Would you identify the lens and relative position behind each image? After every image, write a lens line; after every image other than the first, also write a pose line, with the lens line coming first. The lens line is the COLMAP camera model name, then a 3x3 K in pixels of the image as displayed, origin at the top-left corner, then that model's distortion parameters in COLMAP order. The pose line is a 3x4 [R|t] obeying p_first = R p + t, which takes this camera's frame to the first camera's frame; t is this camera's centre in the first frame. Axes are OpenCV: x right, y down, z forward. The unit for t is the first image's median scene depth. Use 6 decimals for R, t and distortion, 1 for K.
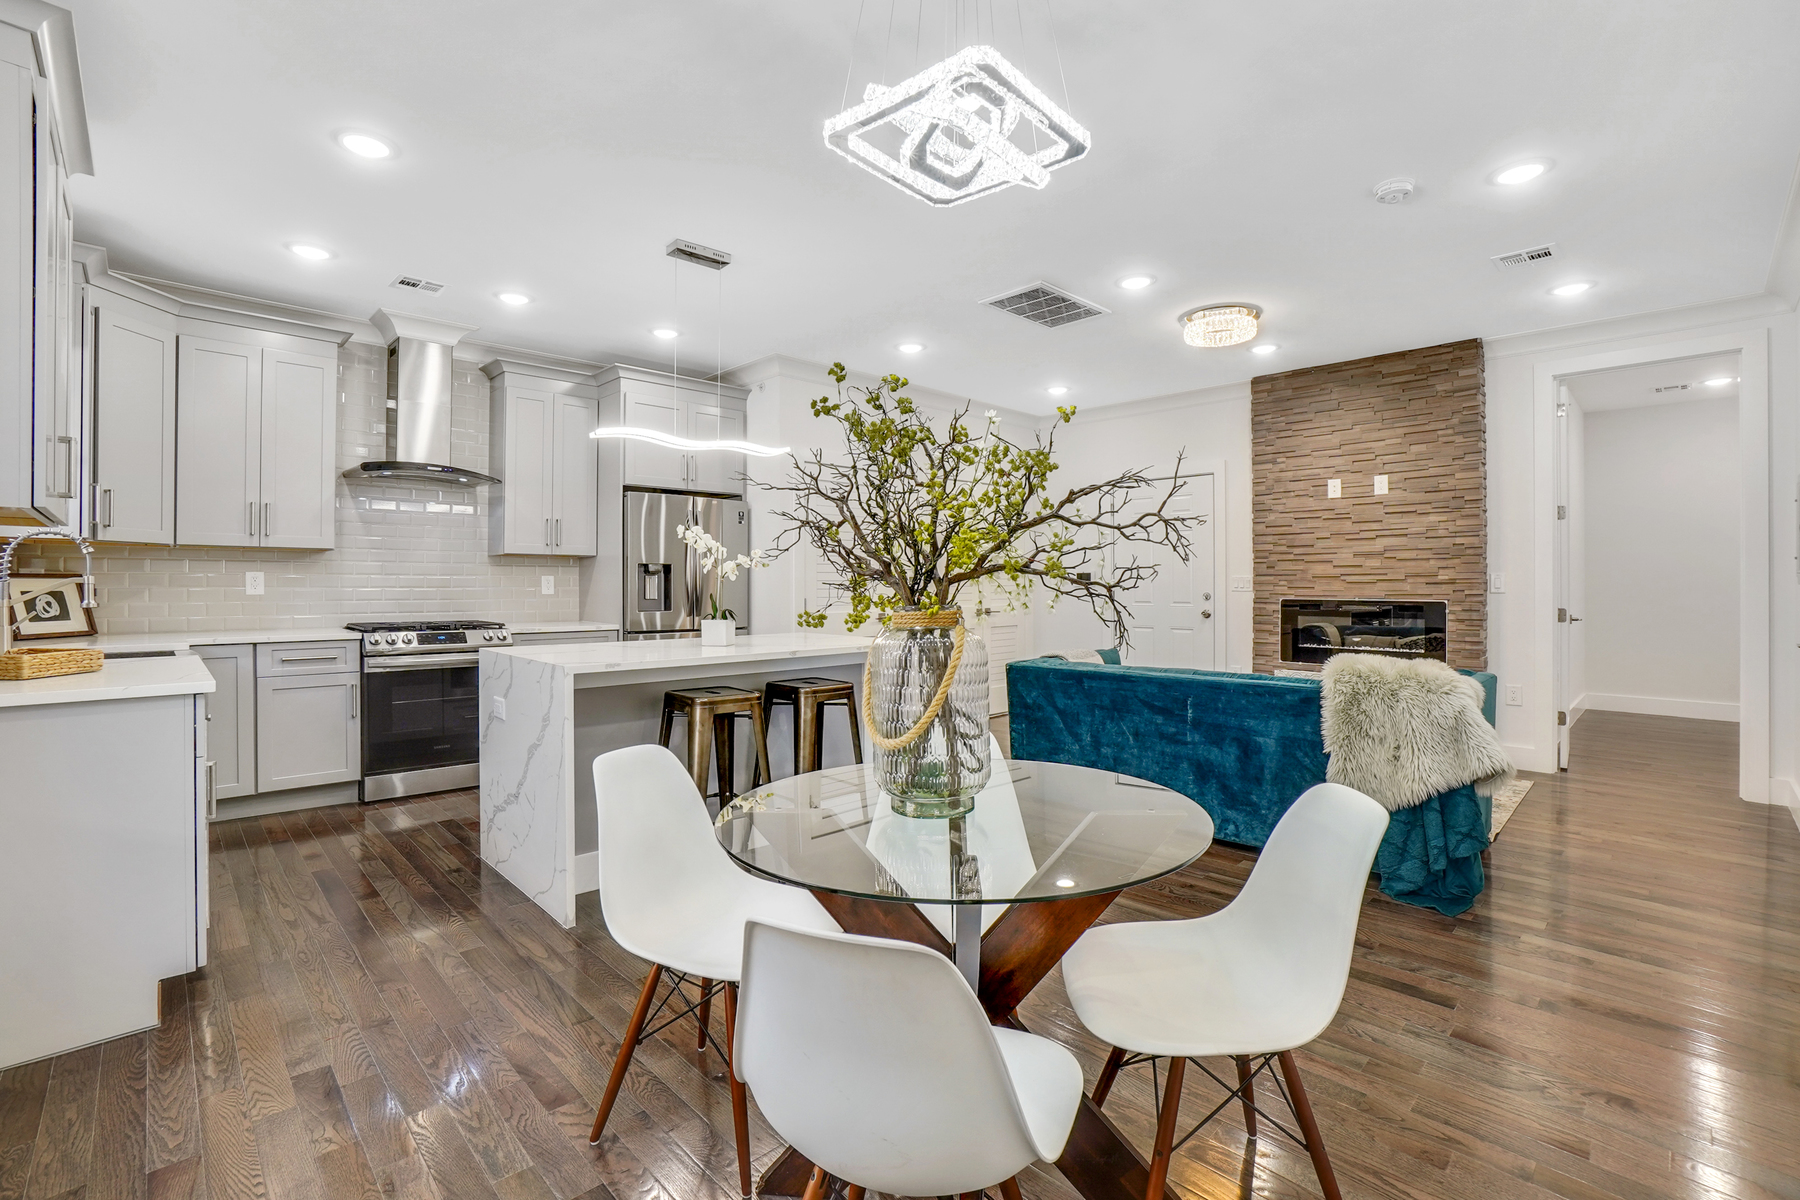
lens RADIAL K [[794.6, 0, 897.6], [0, 794.6, 587.5], [0, 0, 1]] dist [-0.051250, 0.012847]
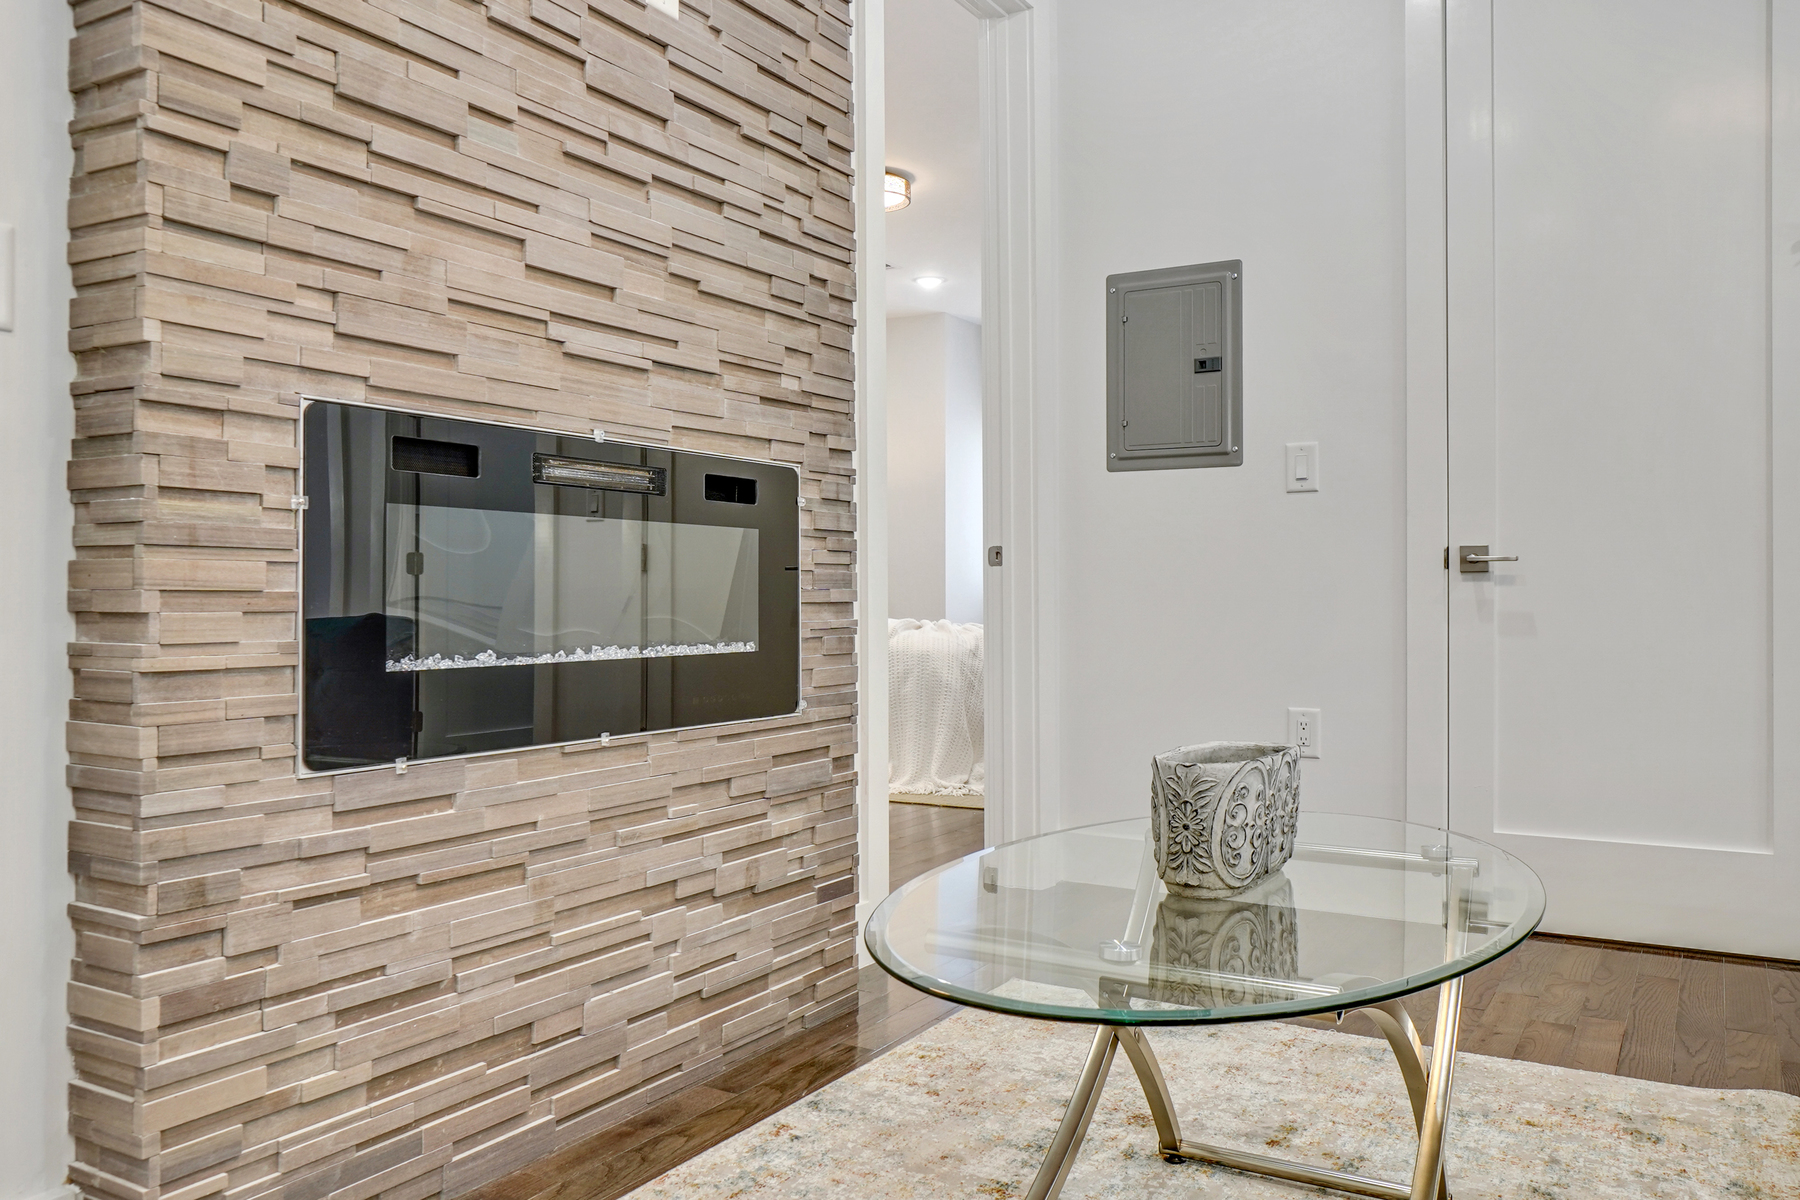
lens RADIAL K [[1391.3, 0, 908.6], [0, 1391.3, 586.0], [0, 0, 1]] dist [-0.010588, -0.002620]
pose [[-0.275924, 0.005764, 0.961162, 0.195377], [0.003338, 0.999982, -0.005039, 0.064405], [-0.961174, 0.001818, -0.275938, 1.097701]]
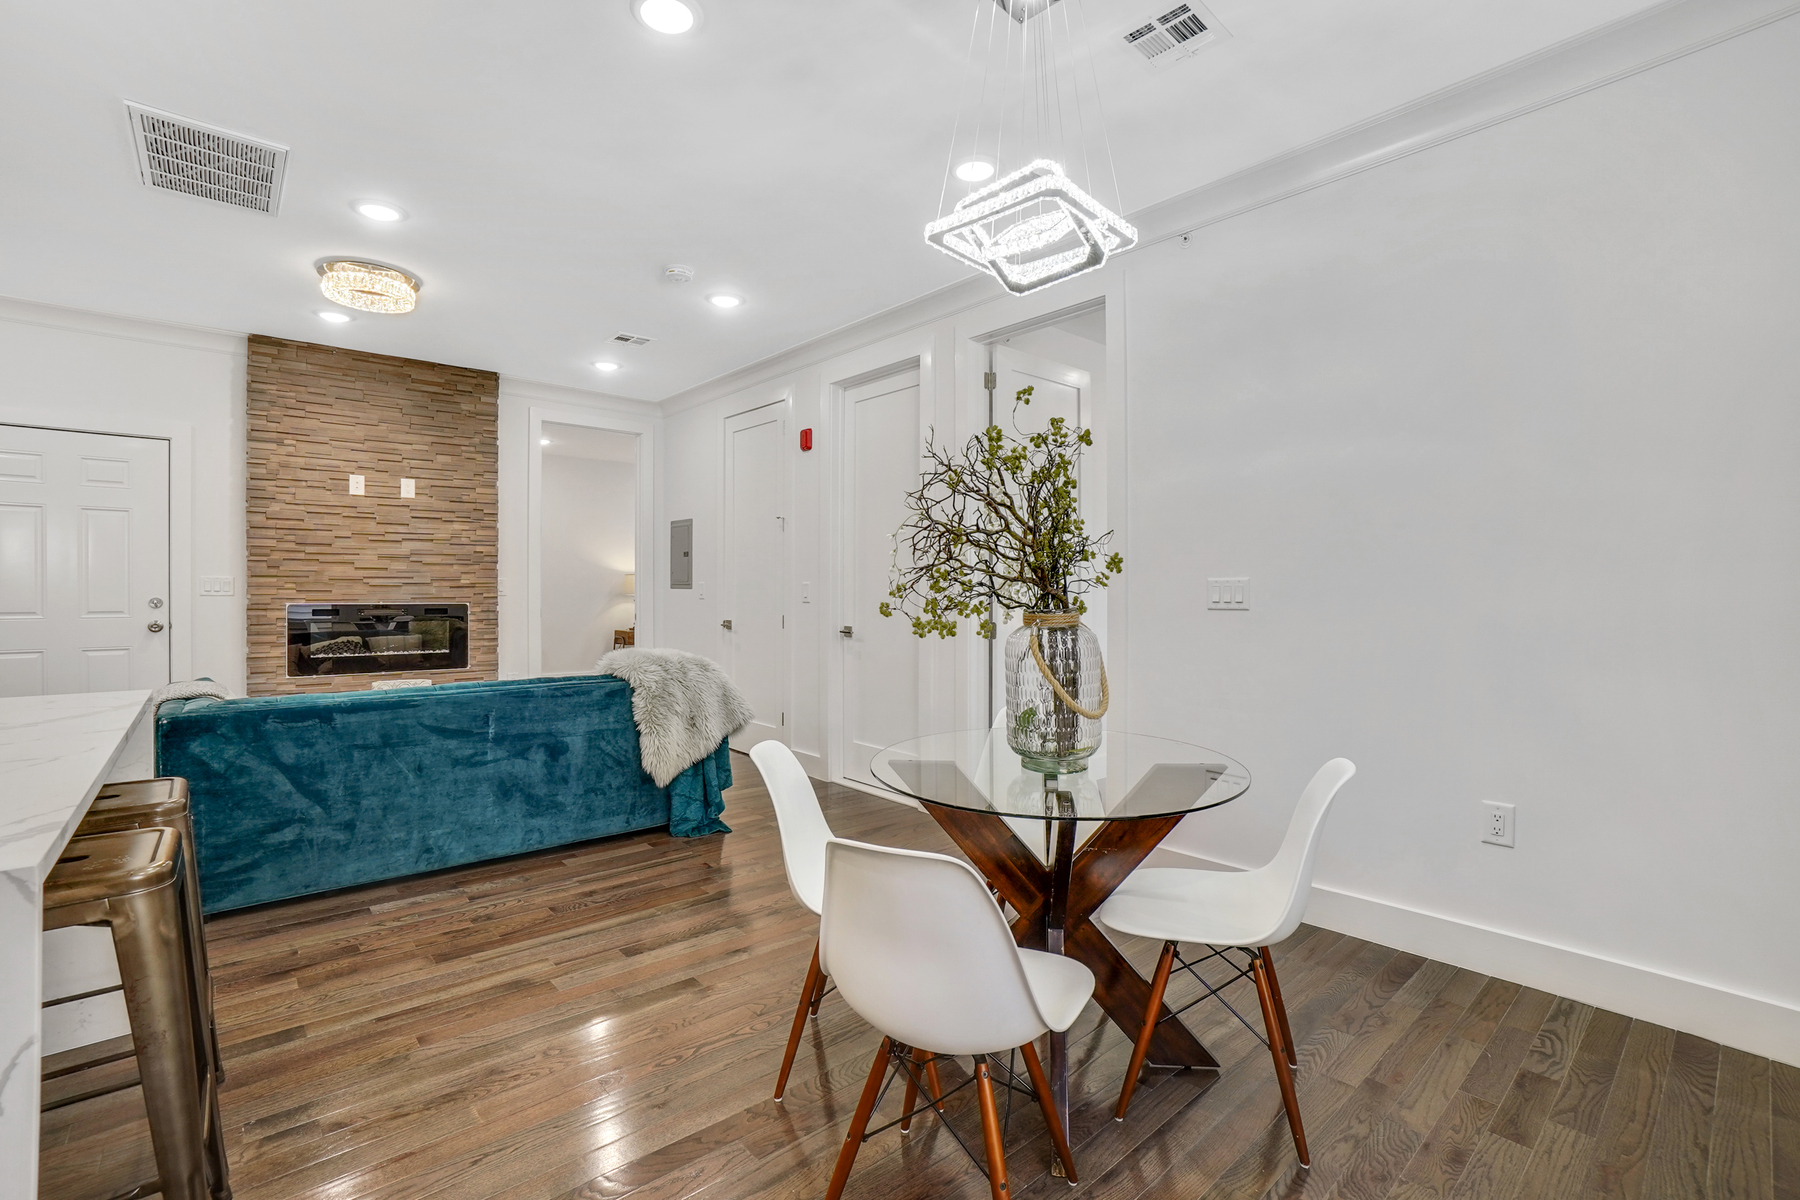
lens RADIAL K [[794.6, 0, 891.4], [0, 794.6, 591.4], [0, 0, 1]] dist [-0.051250, 0.012847]
pose [[0.061408, -0.002779, 0.998109, -0.357608], [-0.000837, 0.999996, 0.002836, -0.002882], [-0.998112, -0.001009, 0.061405, 0.334636]]
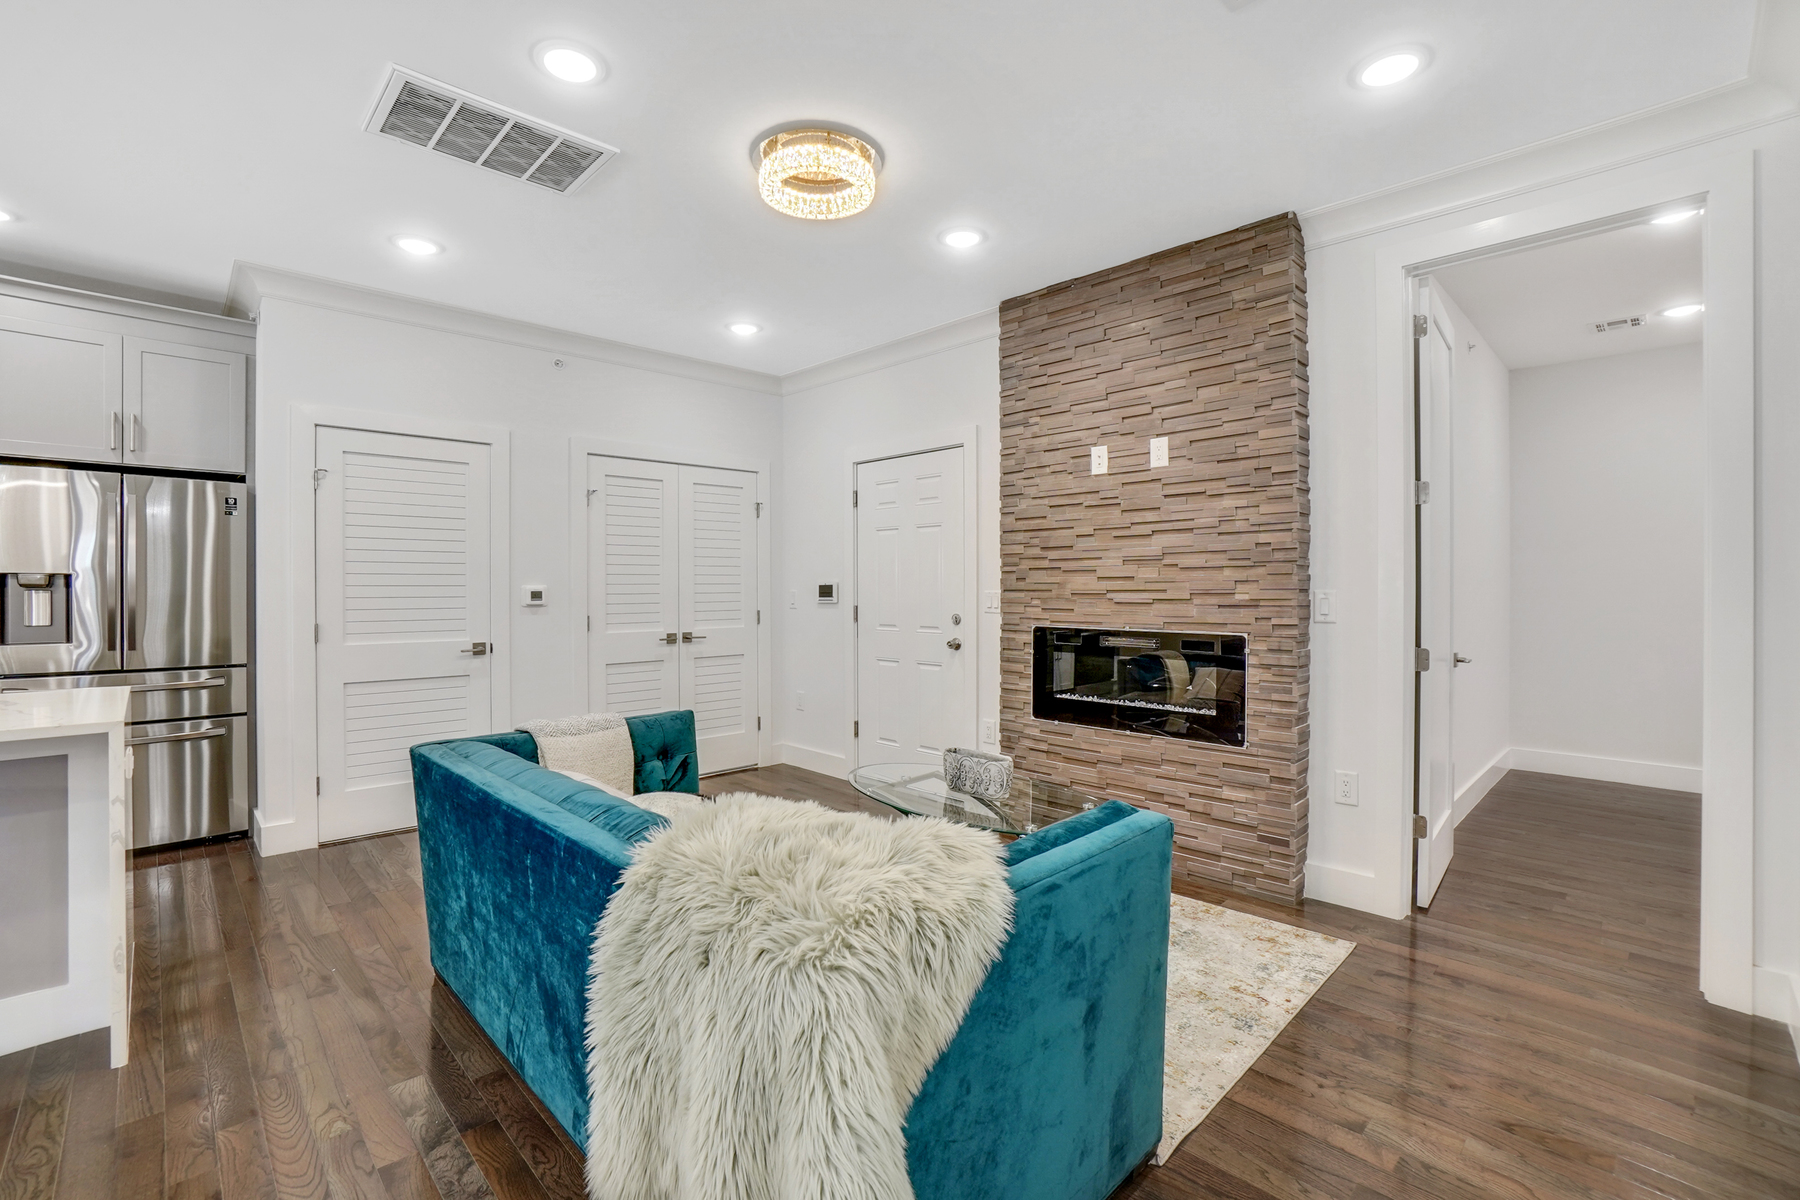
lens RADIAL K [[794.6, 0, 893.2], [0, 794.6, 594.1], [0, 0, 1]] dist [-0.051250, 0.012847]
pose [[0.999963, 0.002326, 0.008327, 0.414390], [-0.002334, 0.999997, 0.000983, -0.015063], [-0.008324, -0.001002, 0.999965, 0.365485]]
